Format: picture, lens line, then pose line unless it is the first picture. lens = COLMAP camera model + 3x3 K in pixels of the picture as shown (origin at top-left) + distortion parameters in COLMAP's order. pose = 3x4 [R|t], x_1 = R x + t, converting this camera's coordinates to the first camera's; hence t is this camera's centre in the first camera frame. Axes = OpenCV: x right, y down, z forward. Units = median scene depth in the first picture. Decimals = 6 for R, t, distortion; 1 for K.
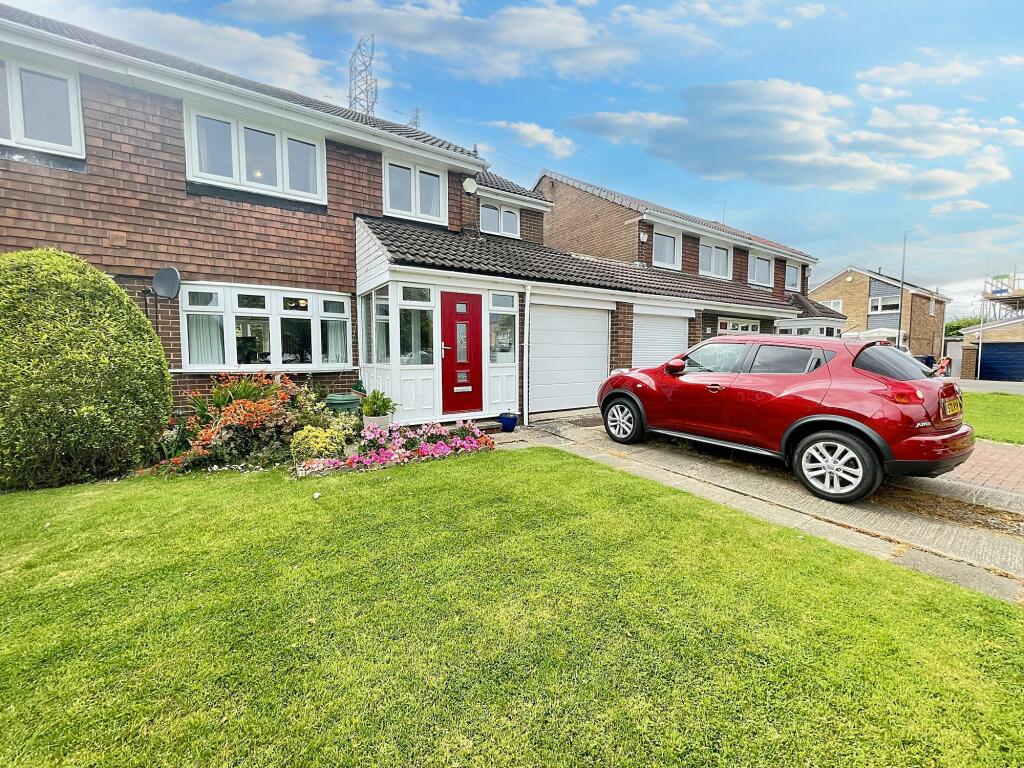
lens RADIAL K [[414.5, 0, 515.7], [0, 414.5, 383.0], [0, 0, 1]] dist [-0.002312, -0.000200]
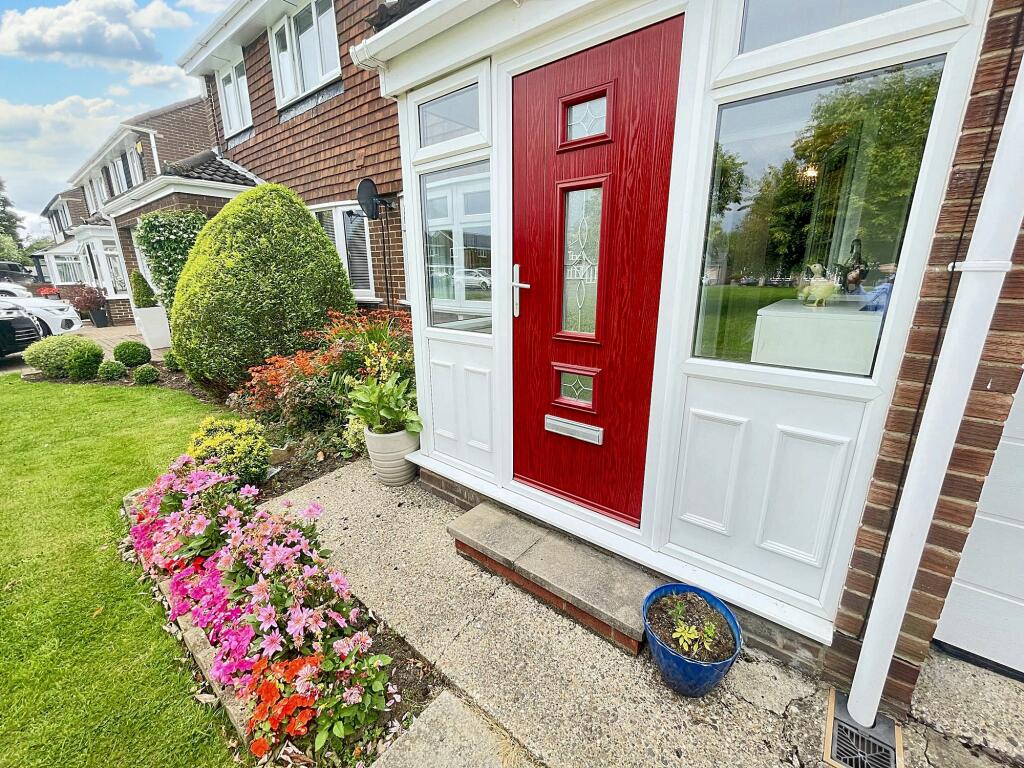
lens RADIAL K [[414.5, 0, 510.9], [0, 414.5, 383.5], [0, 0, 1]] dist [-0.002312, -0.000200]
pose [[0.301238, 0.251541, -0.919773, 0.122064], [-0.059686, 0.967661, 0.245090, -0.086213], [0.951679, -0.018933, 0.306510, 0.876478]]
